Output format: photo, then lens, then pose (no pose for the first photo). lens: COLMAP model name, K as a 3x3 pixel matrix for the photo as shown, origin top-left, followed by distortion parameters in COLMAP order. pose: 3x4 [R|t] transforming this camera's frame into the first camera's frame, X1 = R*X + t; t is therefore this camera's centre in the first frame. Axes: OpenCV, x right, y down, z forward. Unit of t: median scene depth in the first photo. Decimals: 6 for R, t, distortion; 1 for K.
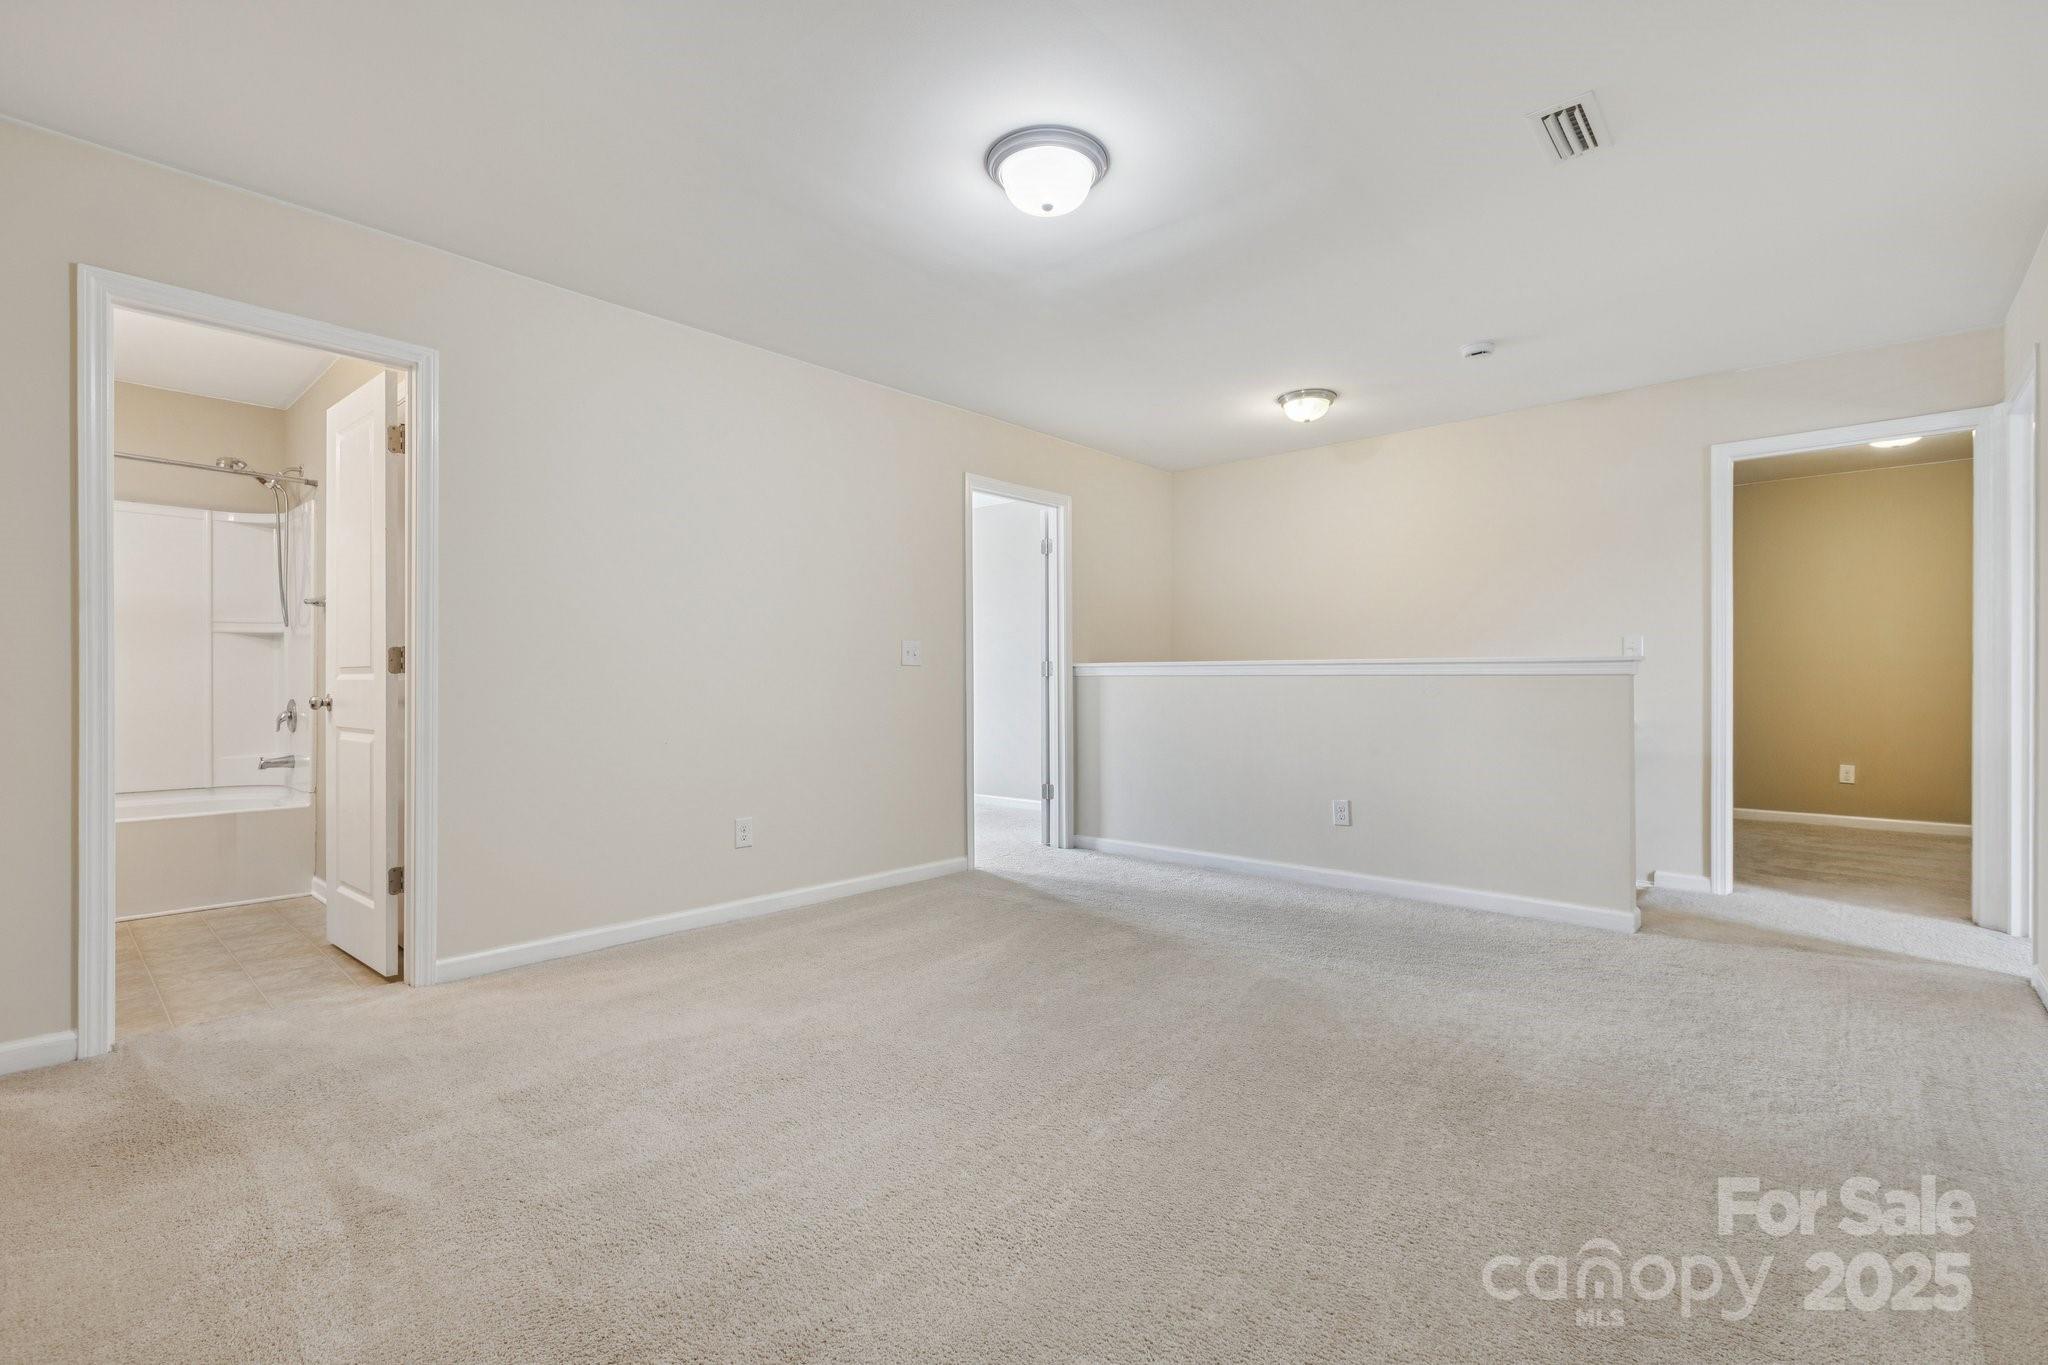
lens RADIAL K [[921.2, 0, 1029.7], [0, 921.2, 686.6], [0, 0, 1]] dist [-0.000362, 0.000314]
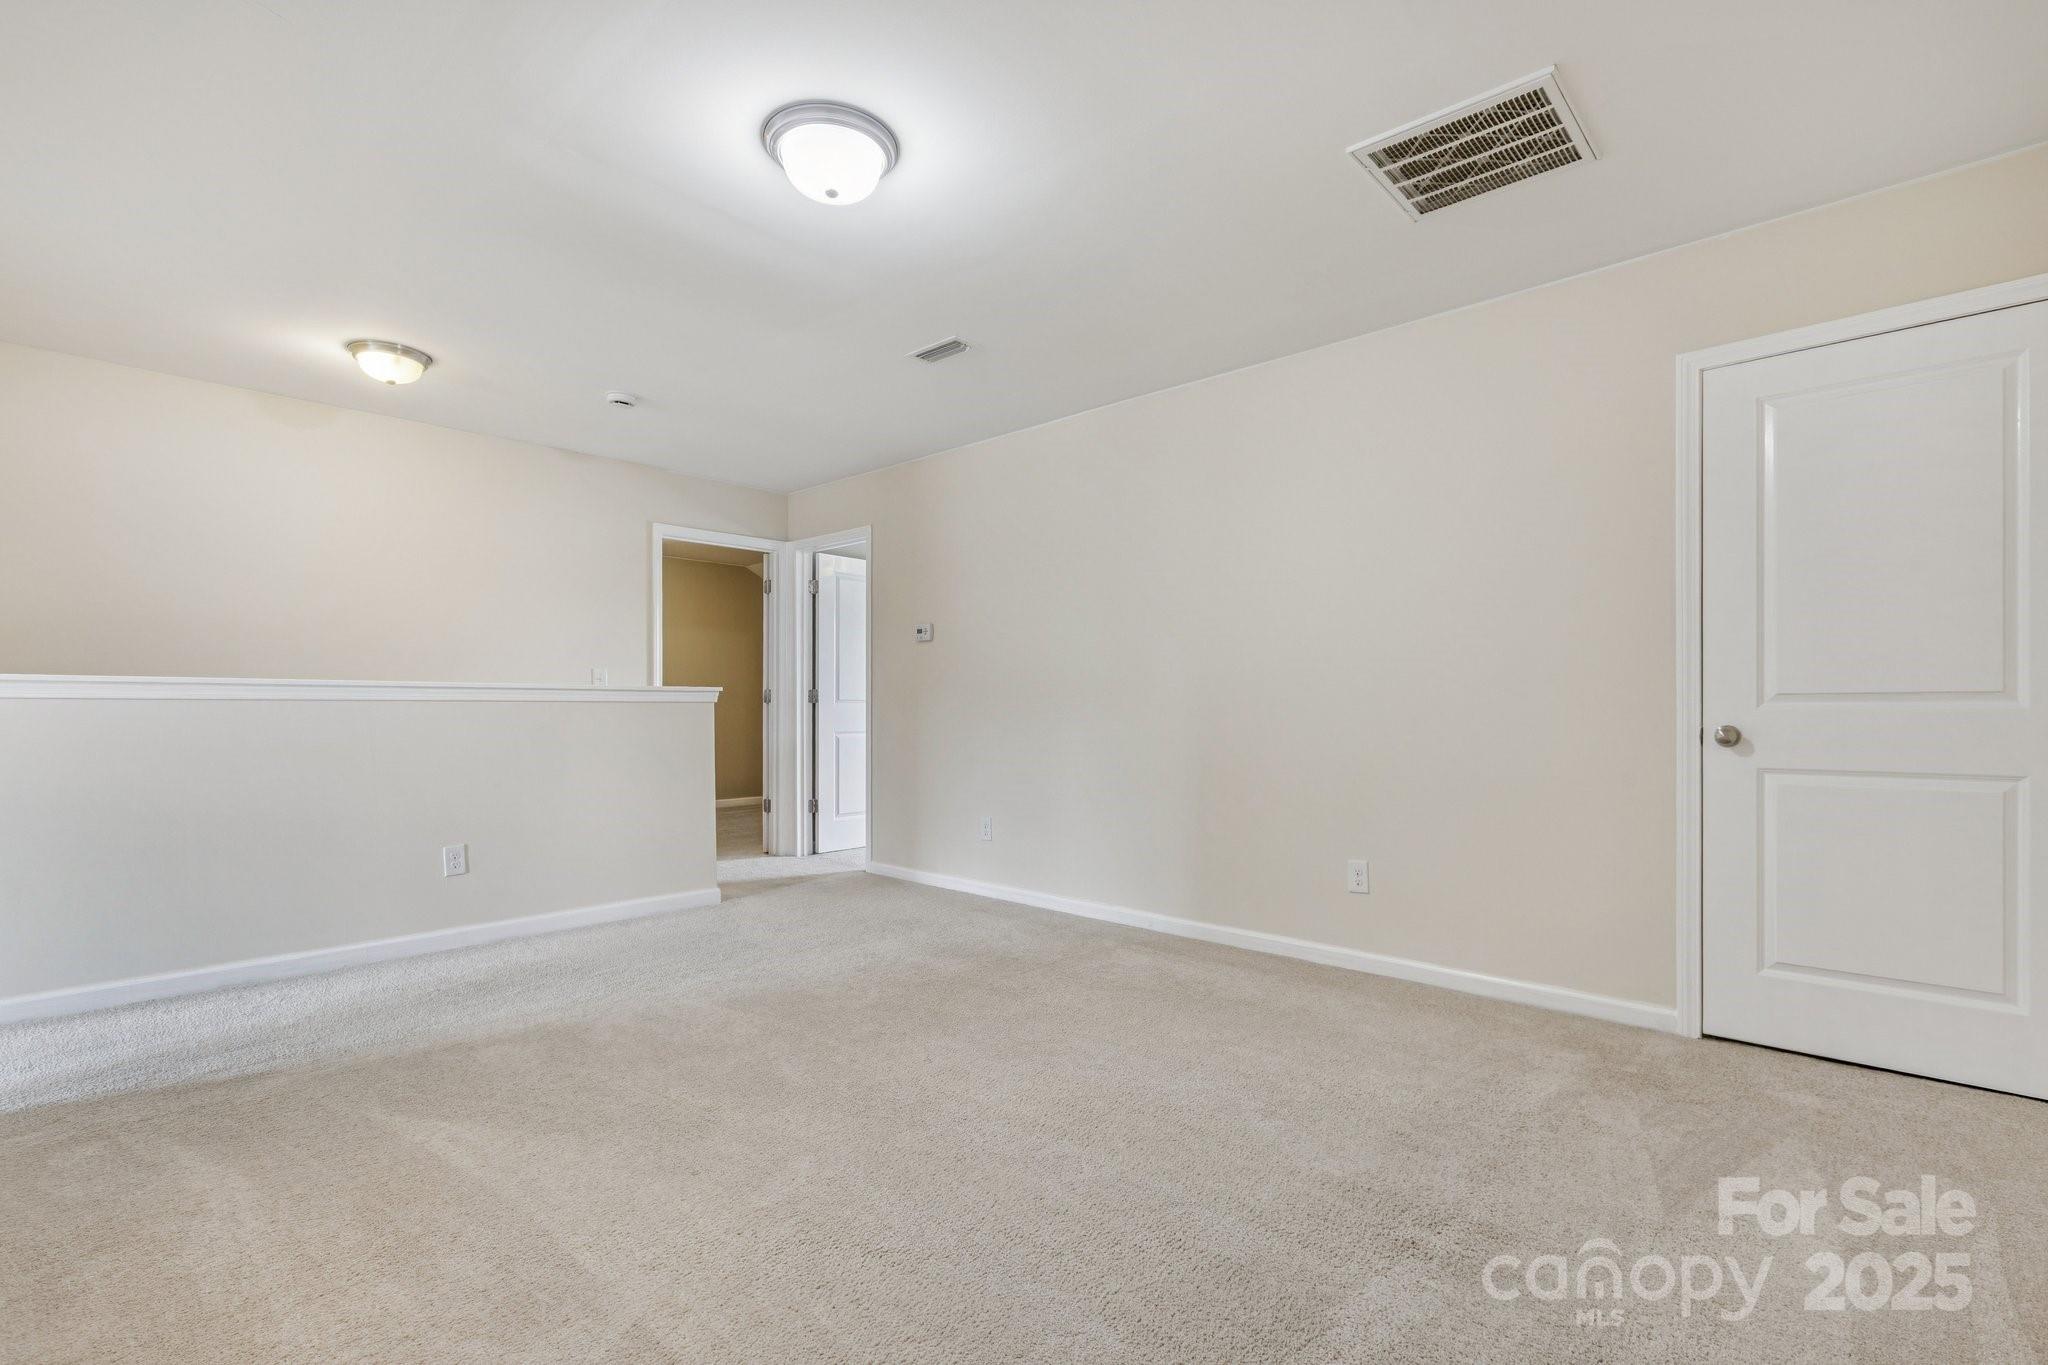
lens RADIAL K [[931.5, 0, 1018.1], [0, 931.5, 708.2], [0, 0, 1]] dist [0.001566, 0.000174]
pose [[0.017735, -0.002125, 0.999840, -0.591732], [0.007220, 0.999972, 0.001997, -0.003320], [-0.999817, 0.007184, 0.017750, 0.519768]]
